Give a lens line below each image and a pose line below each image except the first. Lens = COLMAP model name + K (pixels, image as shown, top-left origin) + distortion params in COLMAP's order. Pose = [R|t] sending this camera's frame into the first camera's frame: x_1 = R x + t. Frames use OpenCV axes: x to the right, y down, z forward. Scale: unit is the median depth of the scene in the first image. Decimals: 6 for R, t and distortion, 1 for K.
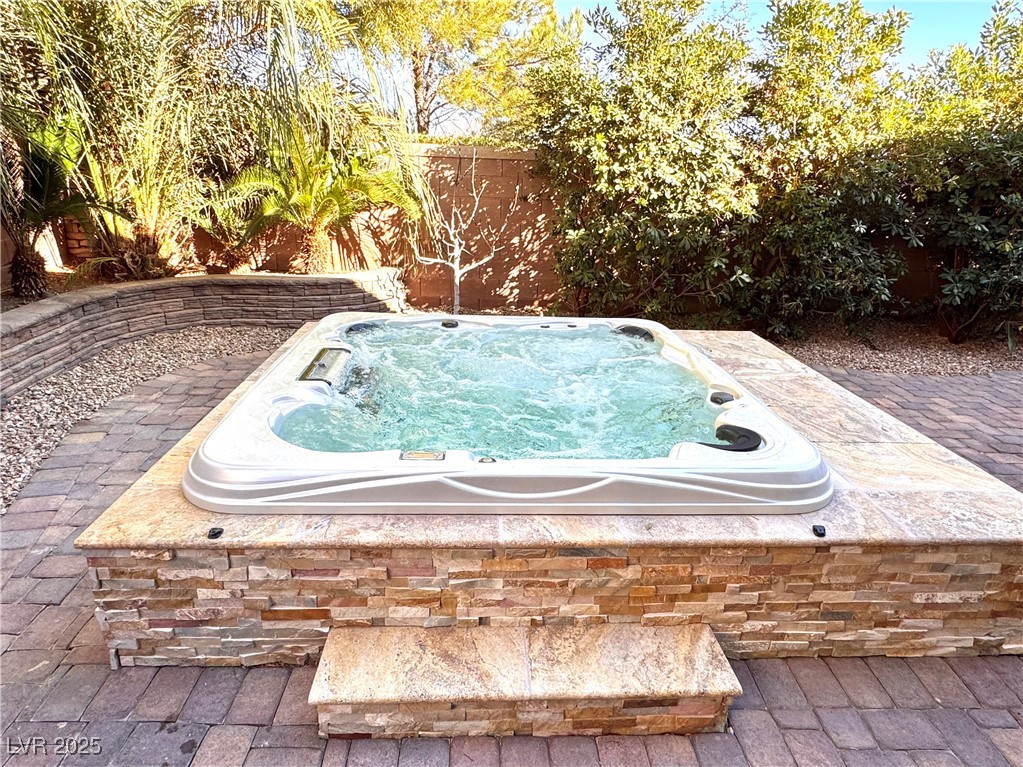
lens RADIAL K [[635.2, 0, 513.7], [0, 635.2, 360.1], [0, 0, 1]] dist [-0.006108, -0.003099]
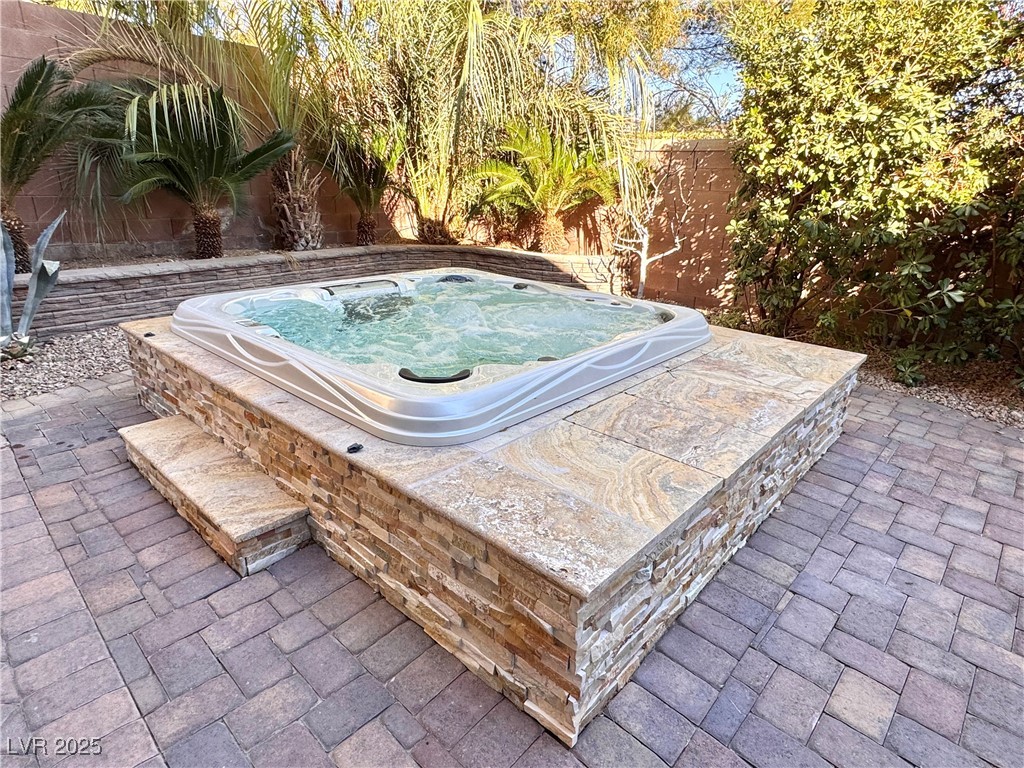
lens RADIAL K [[588.1, 0, 512.0], [0, 588.1, 384.0], [0, 0, 1]] dist [-0.003606, -0.001691]
pose [[0.695967, 0.224777, -0.681986, 0.532608], [-0.221384, 0.970646, 0.093995, 0.013593], [0.683095, 0.085563, 0.725300, 0.210496]]
